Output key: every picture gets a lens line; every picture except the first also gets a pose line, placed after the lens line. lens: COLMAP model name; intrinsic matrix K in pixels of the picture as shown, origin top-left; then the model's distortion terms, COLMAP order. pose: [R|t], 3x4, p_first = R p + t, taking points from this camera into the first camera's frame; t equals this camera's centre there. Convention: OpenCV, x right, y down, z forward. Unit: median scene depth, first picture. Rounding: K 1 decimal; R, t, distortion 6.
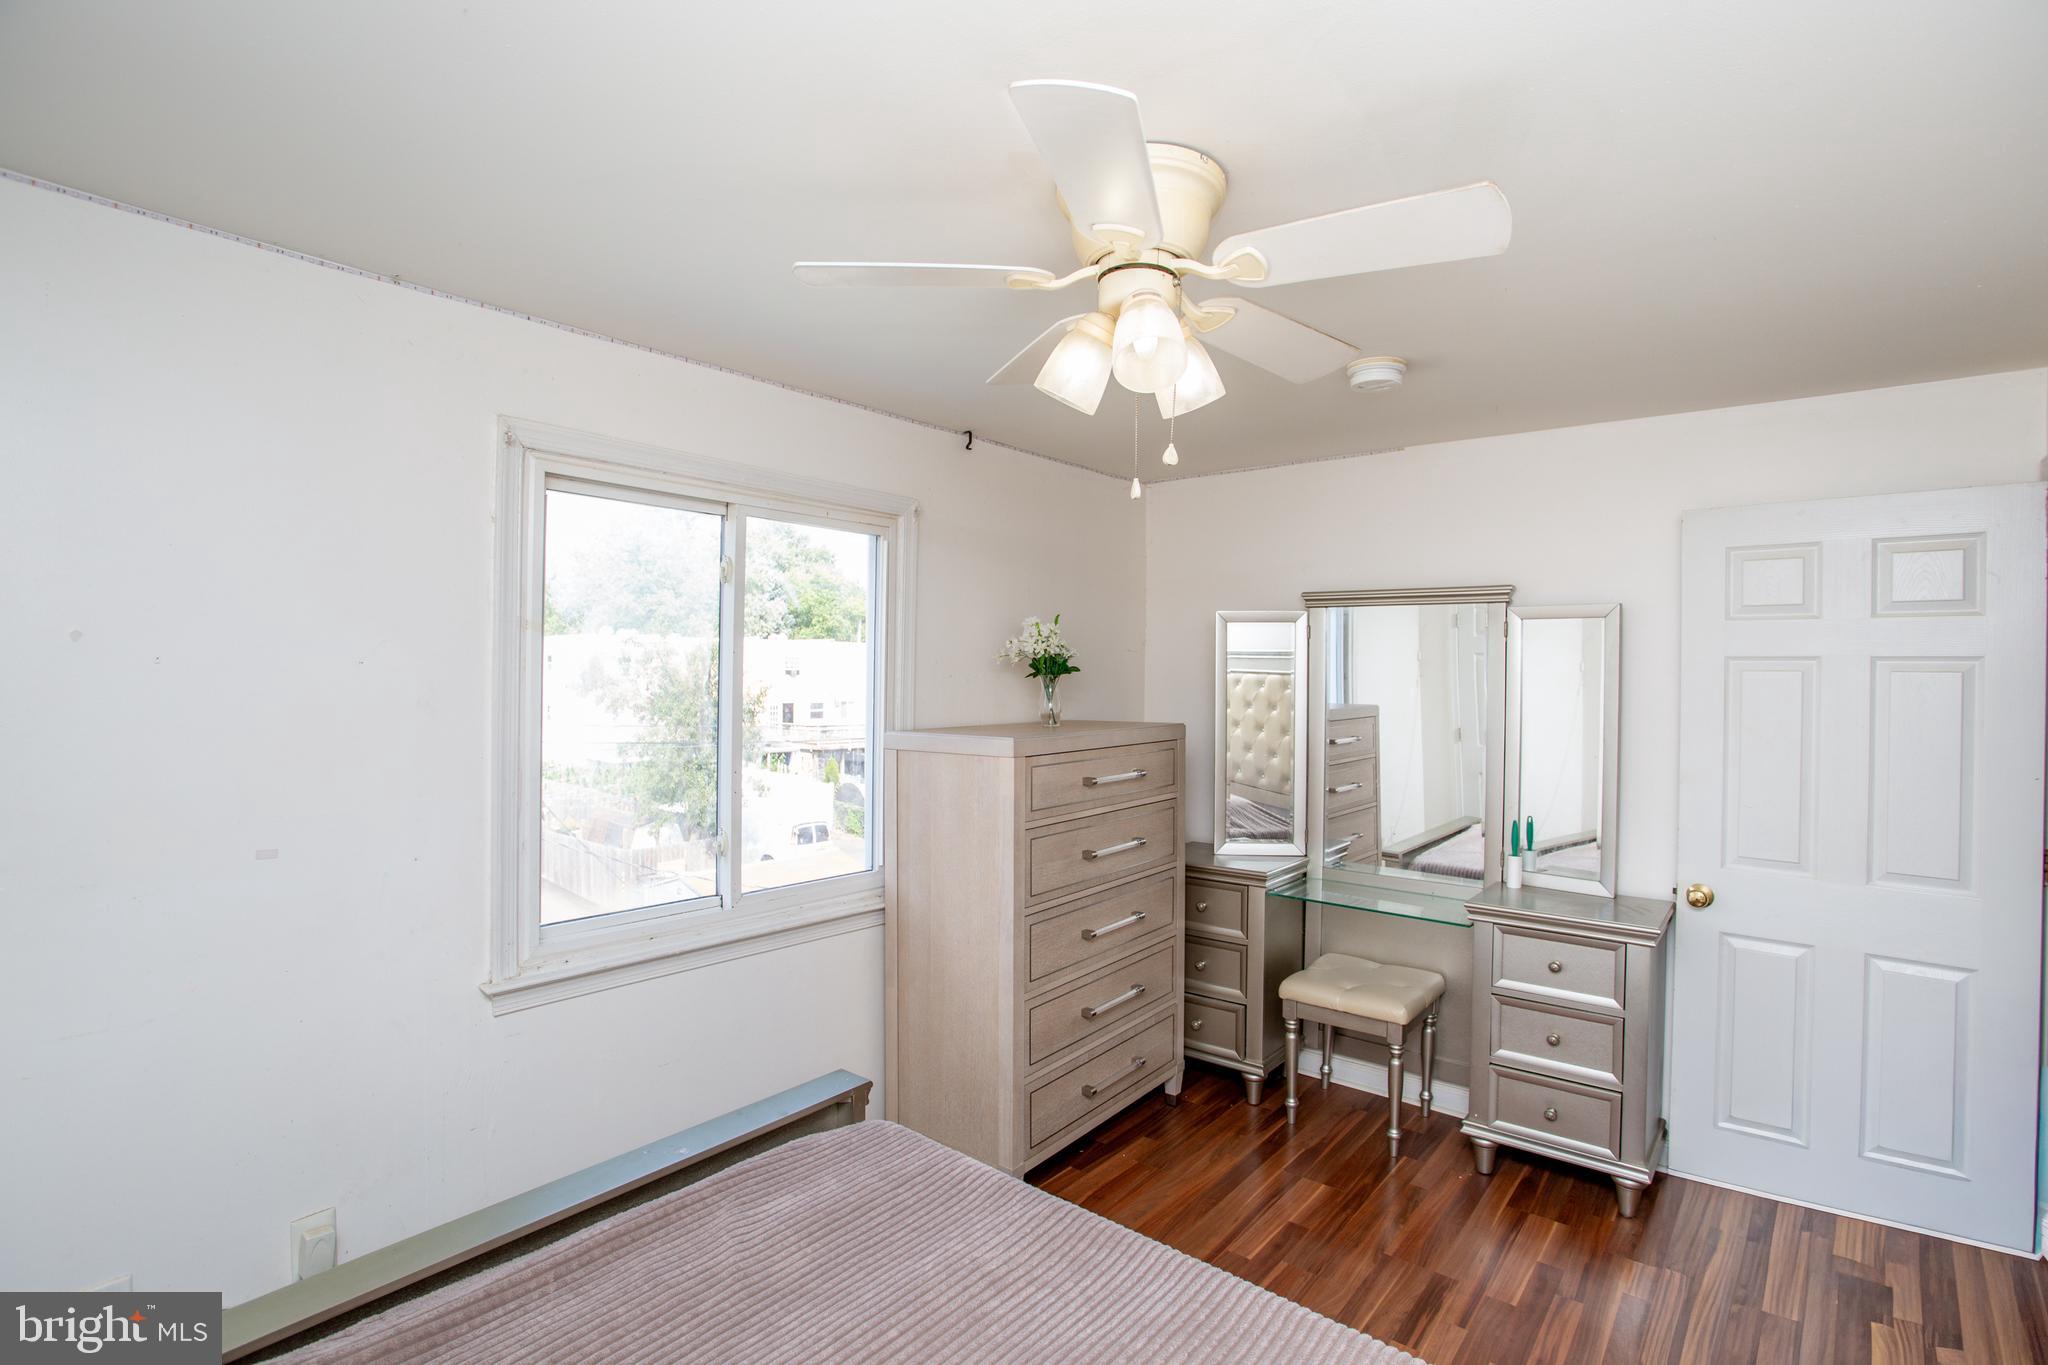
lens RADIAL K [[993.5, 0, 1007.8], [0, 993.5, 661.4], [0, 0, 1]] dist [-0.072820, 0.030134]
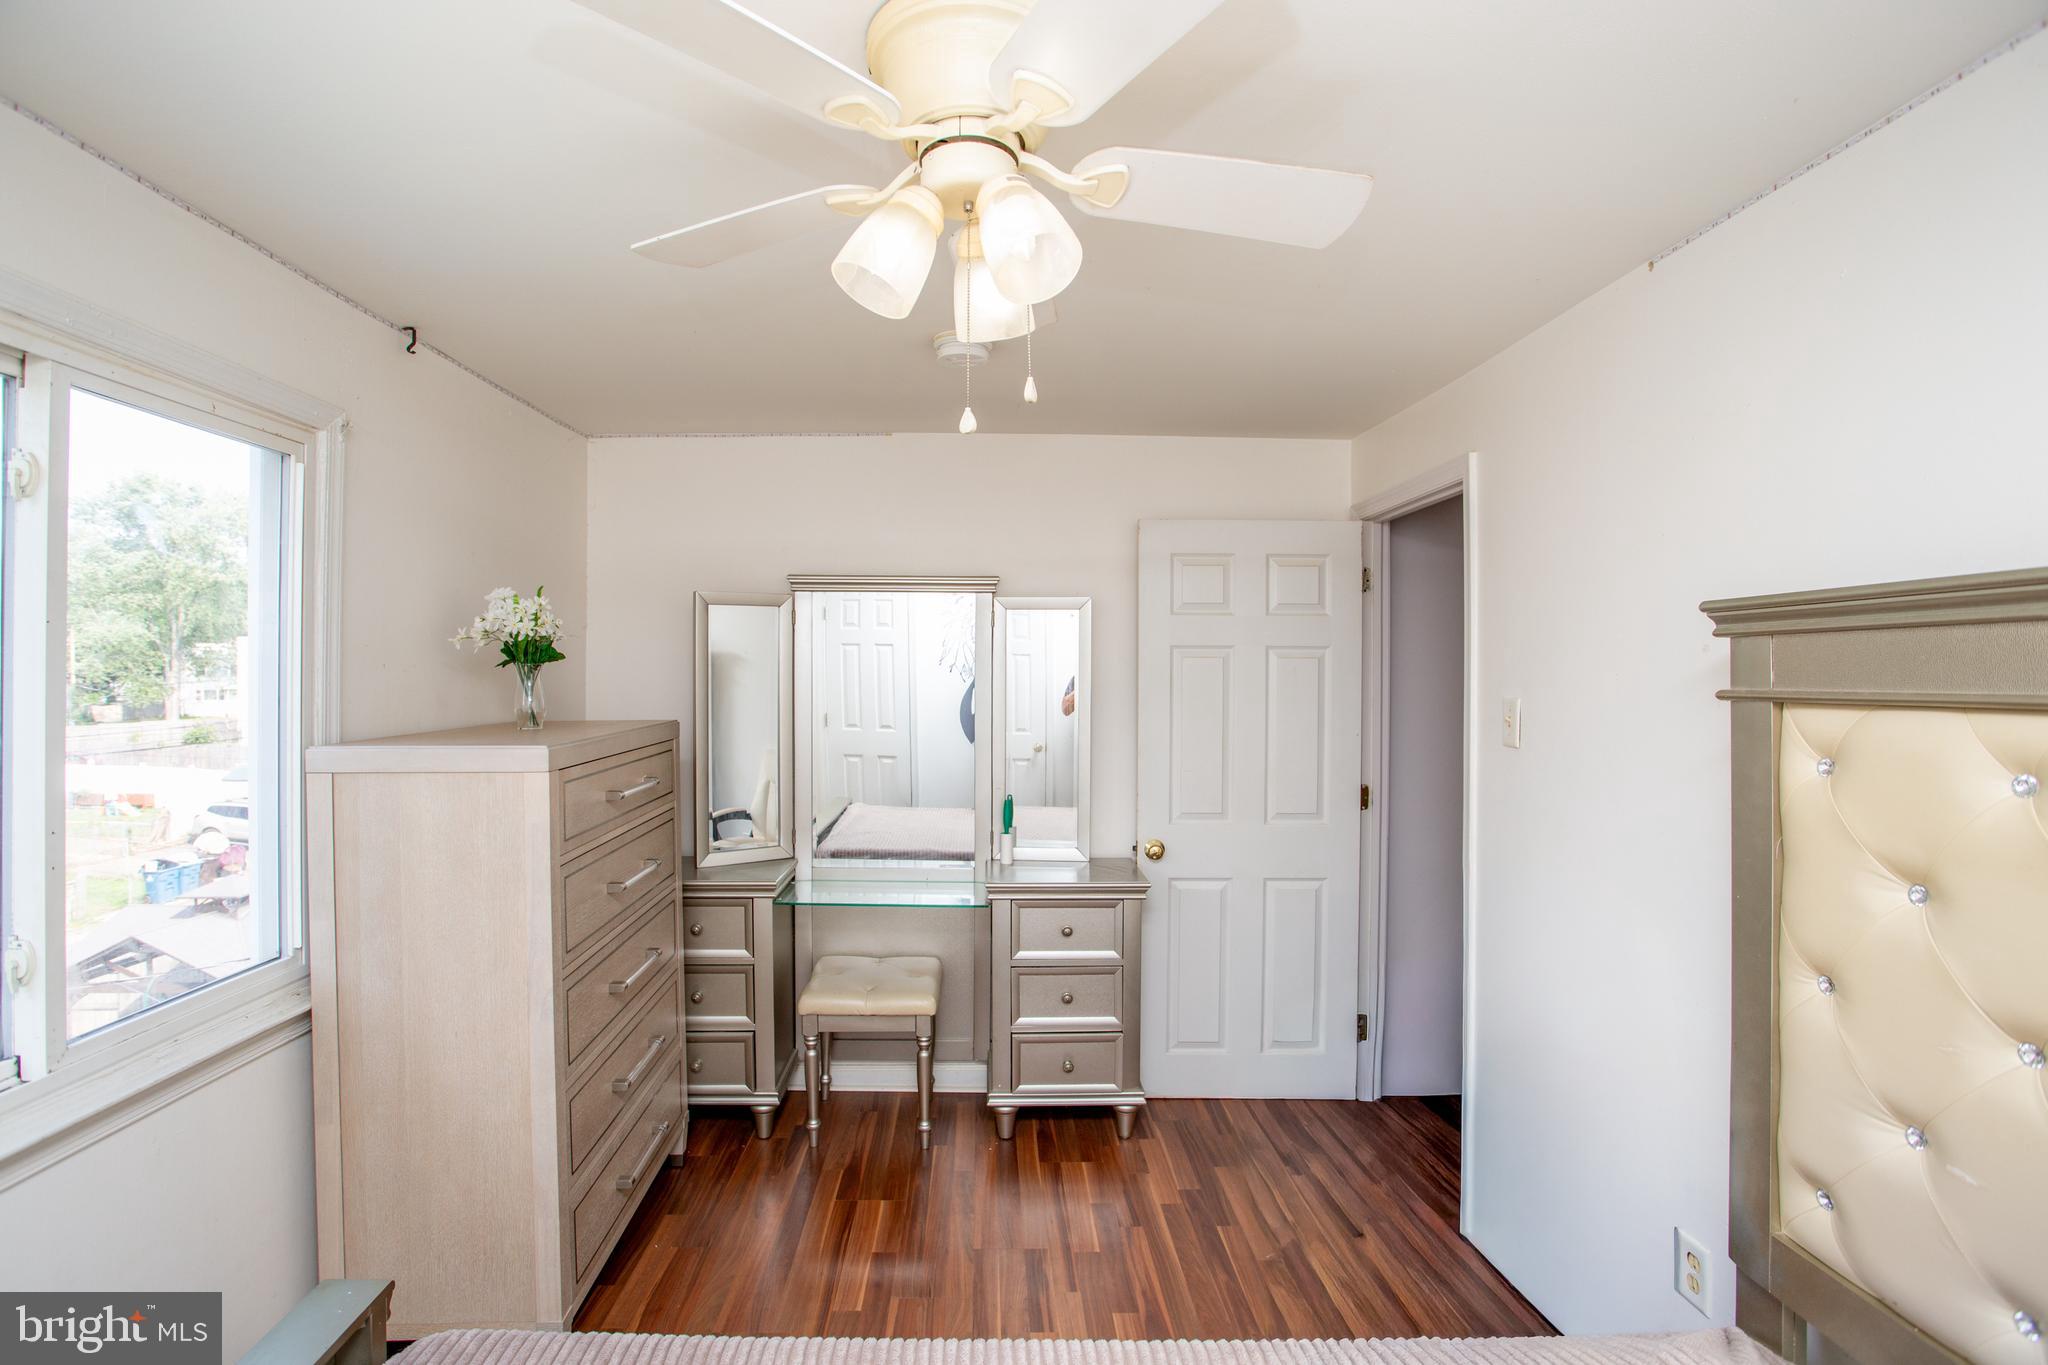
lens RADIAL K [[993.5, 0, 1014.5], [0, 993.5, 660.3], [0, 0, 1]] dist [-0.072820, 0.030134]
pose [[0.748744, 0.000020, 0.662859, -0.194169], [-0.002996, 0.999990, 0.003354, 0.008615], [-0.662852, -0.004497, 0.748737, 0.194272]]
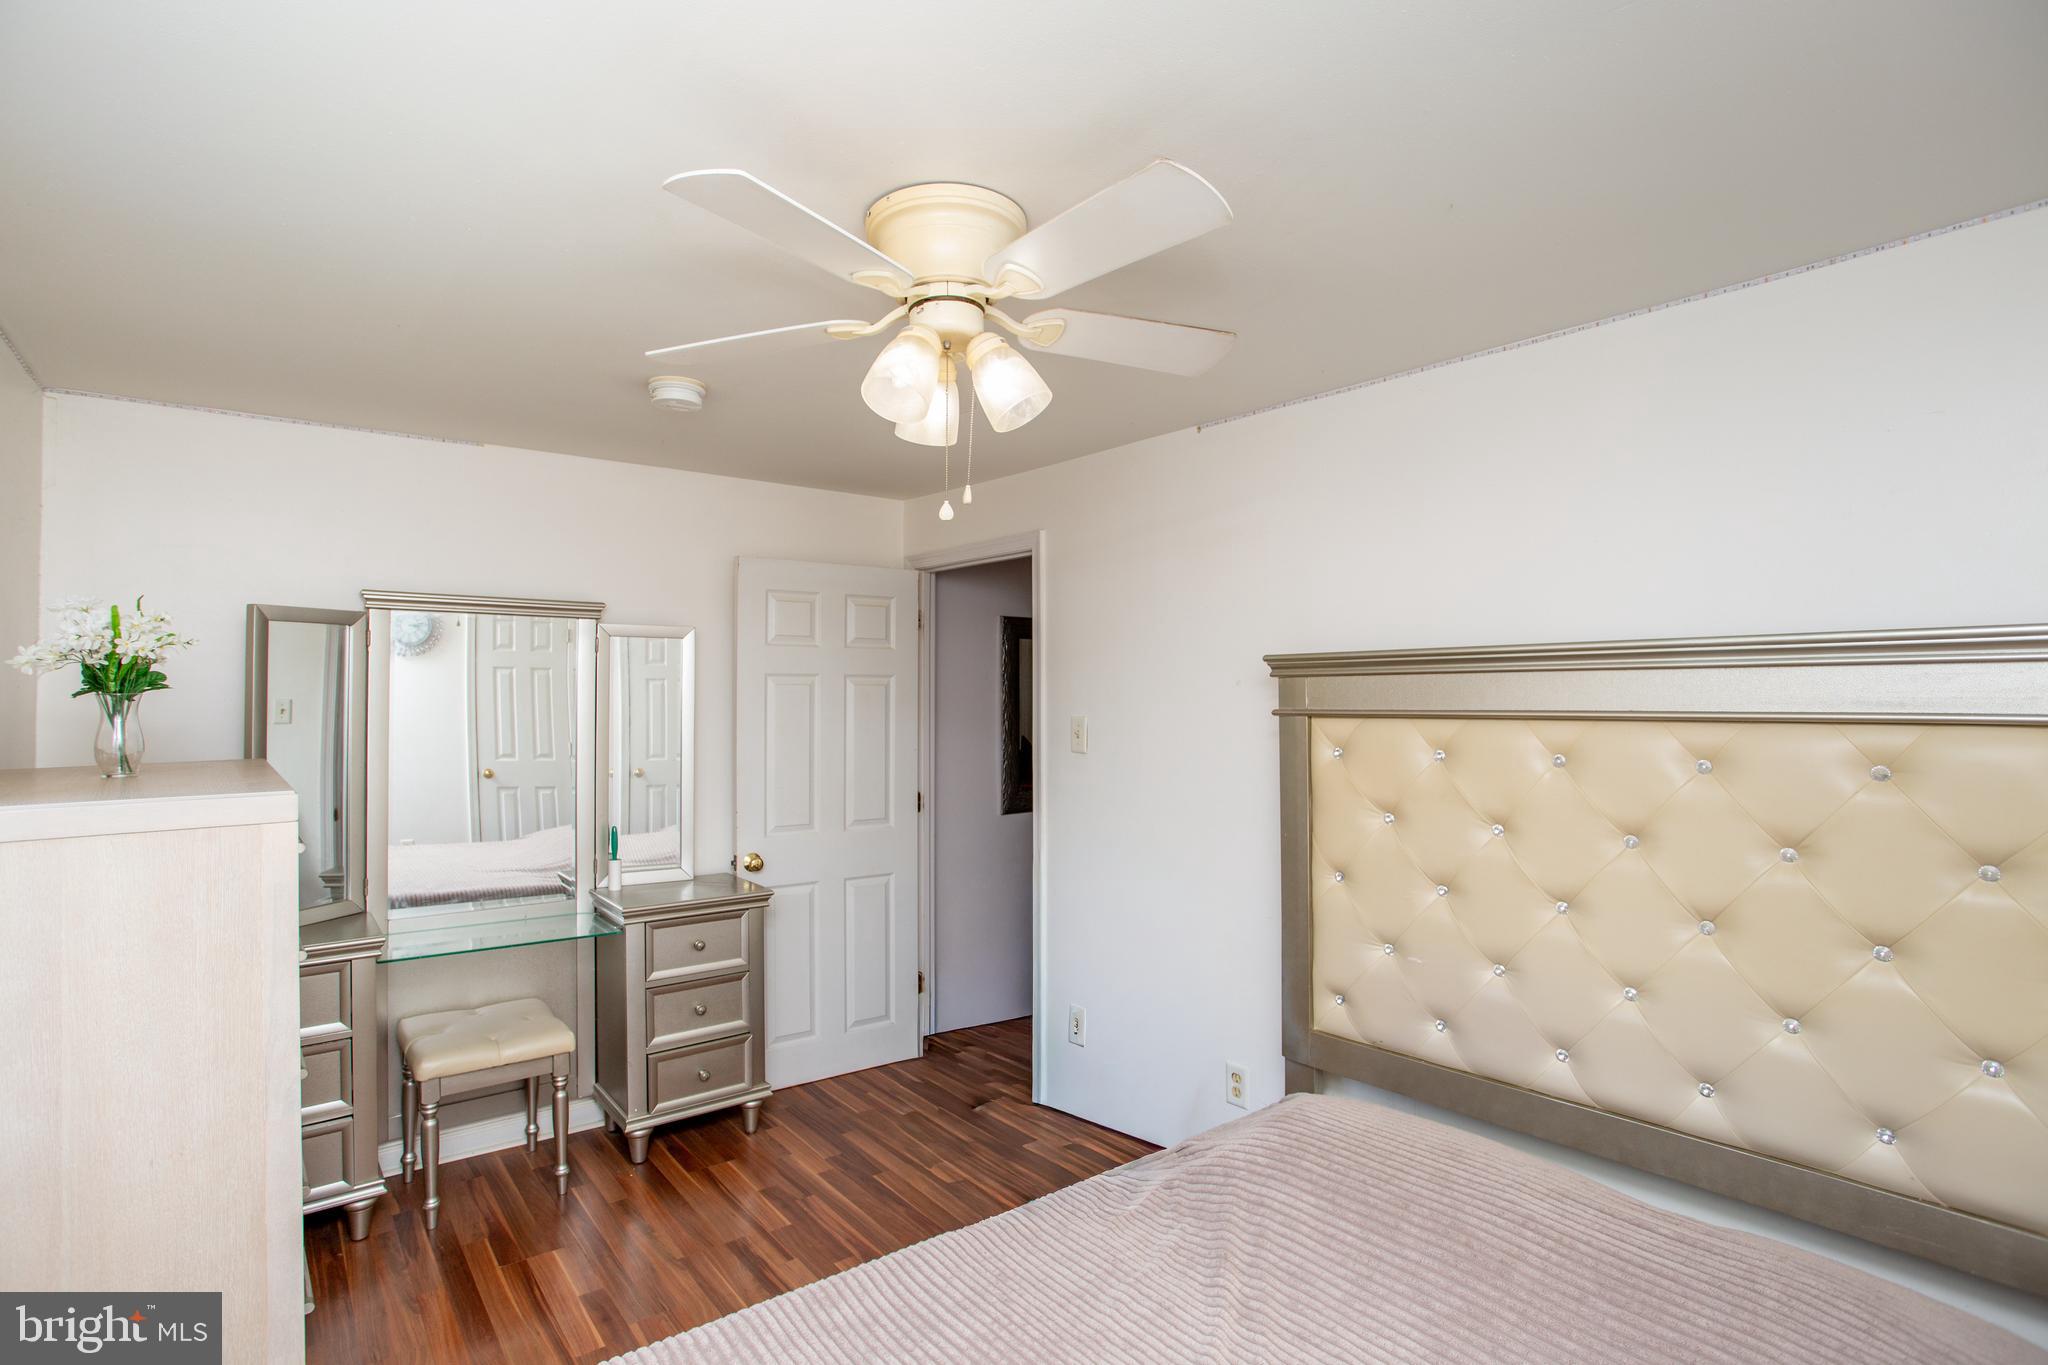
lens RADIAL K [[993.5, 0, 1013.2], [0, 993.5, 655.5], [0, 0, 1]] dist [-0.072820, 0.030134]
pose [[0.195630, 0.027195, 0.980301, -0.458263], [-0.008267, 0.999626, -0.026082, 0.002263], [-0.980643, -0.003001, 0.195782, 0.380238]]
